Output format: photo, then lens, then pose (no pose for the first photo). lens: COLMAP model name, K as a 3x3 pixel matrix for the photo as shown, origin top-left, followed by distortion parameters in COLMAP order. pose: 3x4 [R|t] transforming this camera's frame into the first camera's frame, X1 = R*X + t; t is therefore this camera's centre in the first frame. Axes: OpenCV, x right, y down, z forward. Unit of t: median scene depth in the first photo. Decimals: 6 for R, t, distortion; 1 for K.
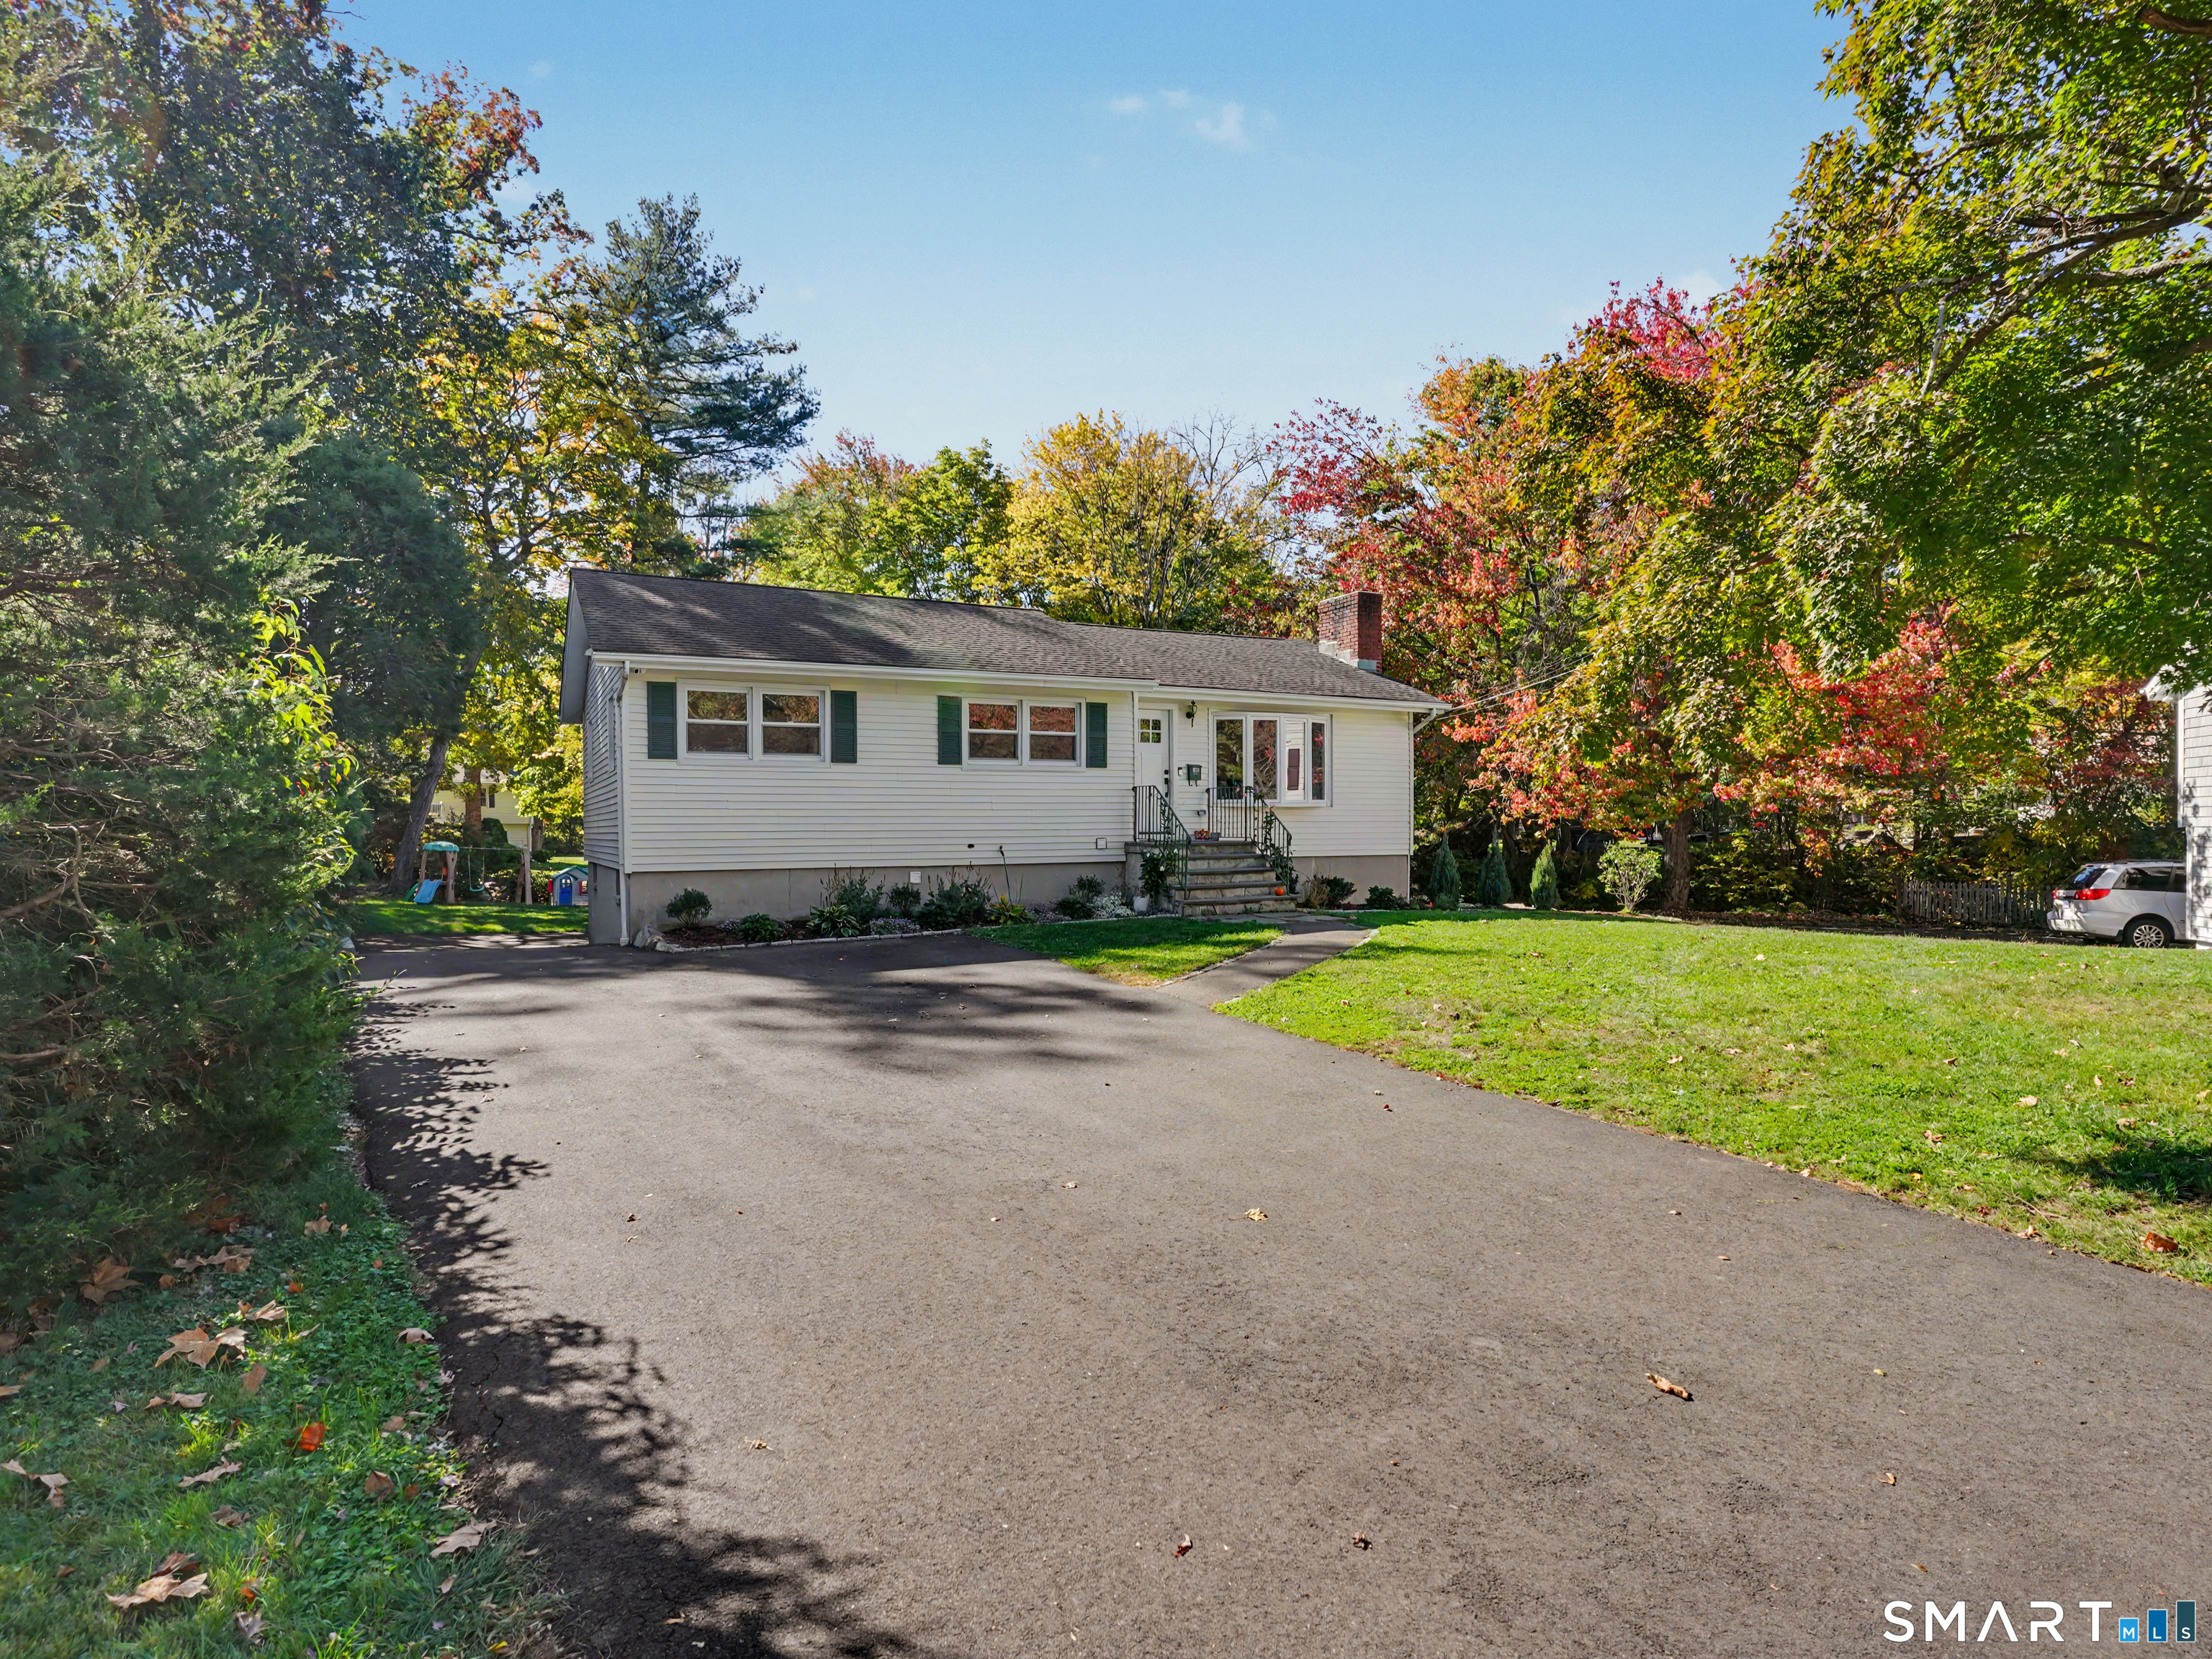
lens RADIAL K [[1182.1, 0, 1097.0], [0, 1182.1, 830.3], [0, 0, 1]] dist [-0.000131, -0.008701]
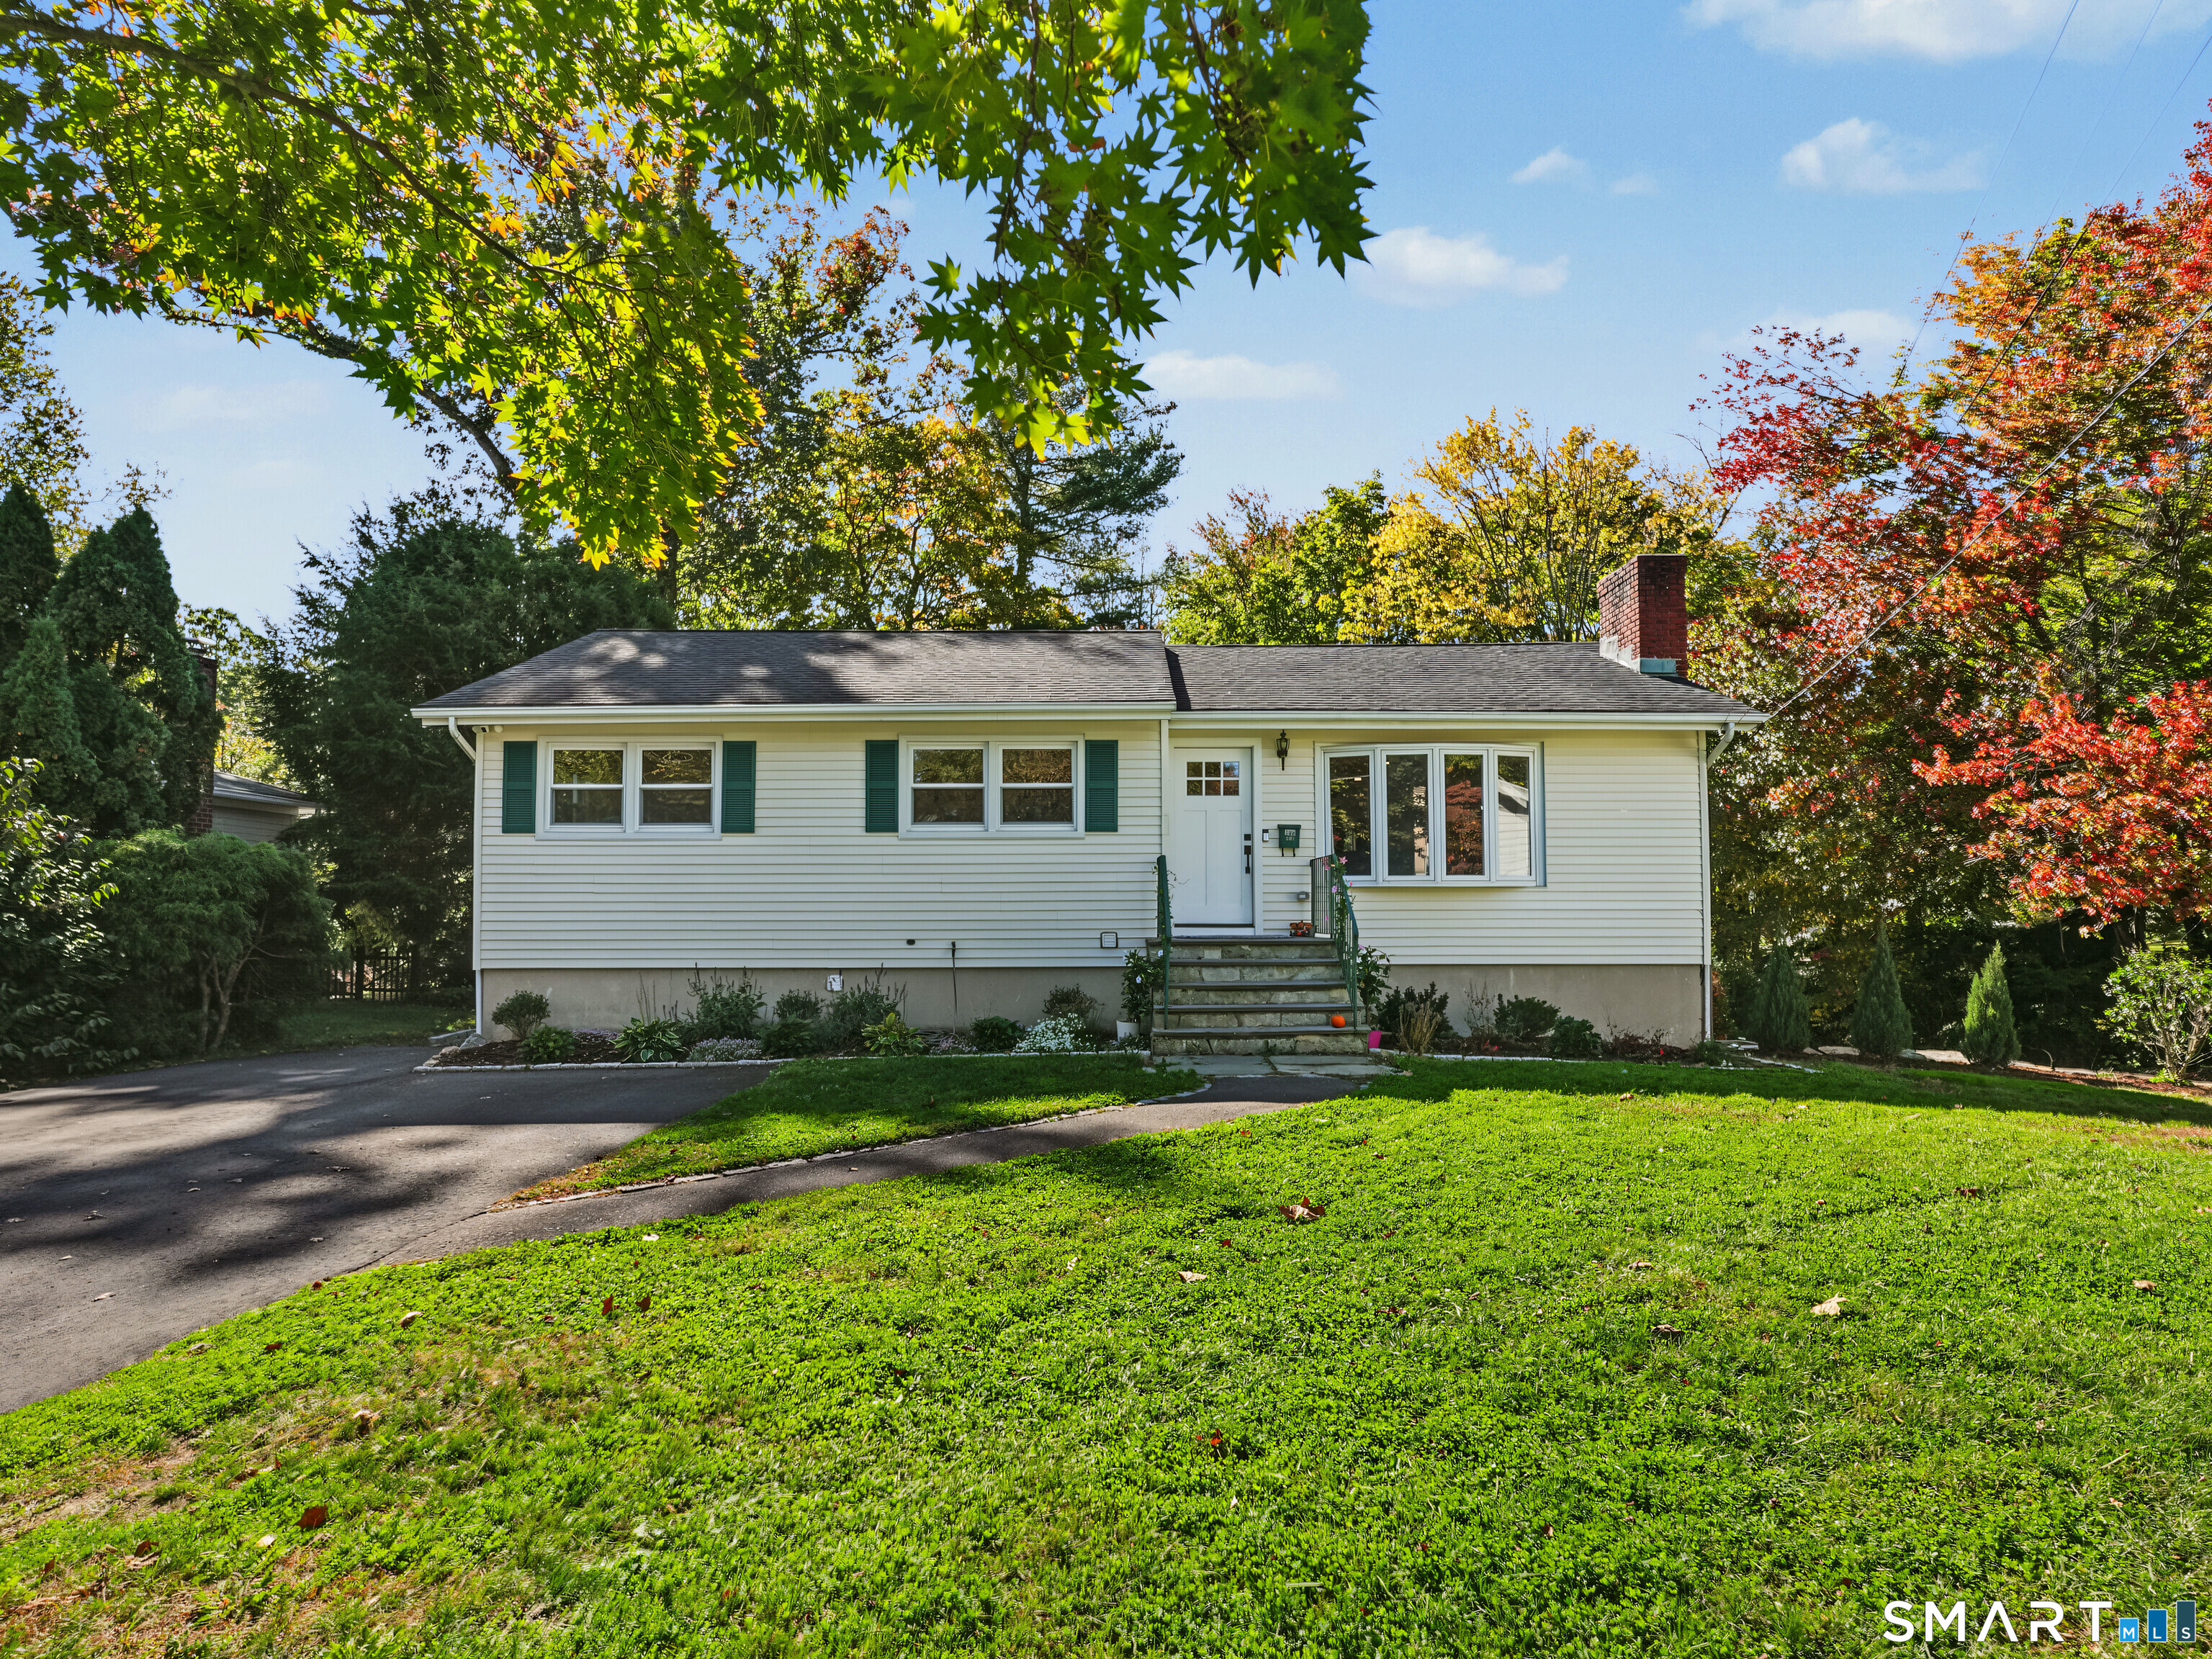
lens RADIAL K [[1226.3, 0, 1112.7], [0, 1226.3, 847.0], [0, 0, 1]] dist [-0.001235, -0.001011]
pose [[0.895028, -0.025039, -0.445307, 0.334019], [-0.003402, 0.998011, -0.062954, 0.001708], [0.445997, 0.057861, 0.893162, 0.359344]]
